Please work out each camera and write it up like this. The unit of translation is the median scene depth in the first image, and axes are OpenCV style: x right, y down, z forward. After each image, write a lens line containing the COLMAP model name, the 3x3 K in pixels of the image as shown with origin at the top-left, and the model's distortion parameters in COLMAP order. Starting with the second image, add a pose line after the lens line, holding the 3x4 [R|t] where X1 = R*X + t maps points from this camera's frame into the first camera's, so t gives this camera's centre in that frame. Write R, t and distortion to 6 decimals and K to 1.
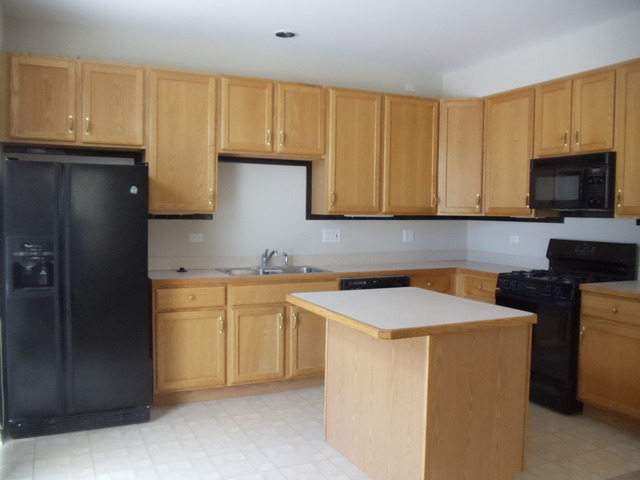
lens RADIAL K [[584.1, 0, 346.6], [0, 584.1, 242.9], [0, 0, 1]] dist [-0.075272, -0.017537]
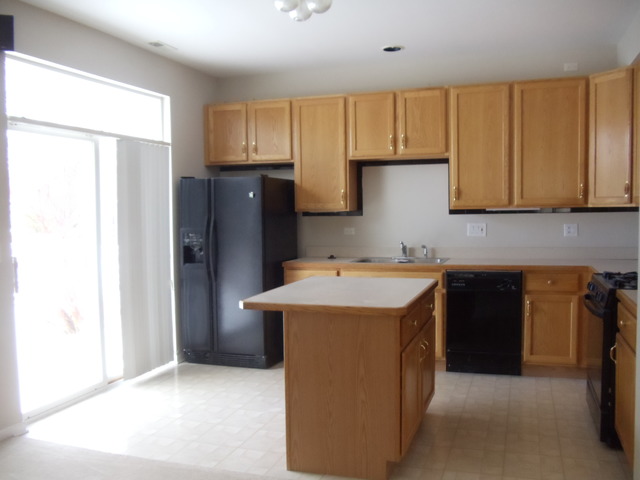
lens RADIAL K [[584.1, 0, 346.6], [0, 584.1, 242.9], [0, 0, 1]] dist [-0.075272, -0.017537]
pose [[0.714846, 0.017206, -0.699070, 0.585773], [-0.012481, 0.999852, 0.011846, 0.001749], [0.699170, 0.000257, 0.714955, 0.132251]]
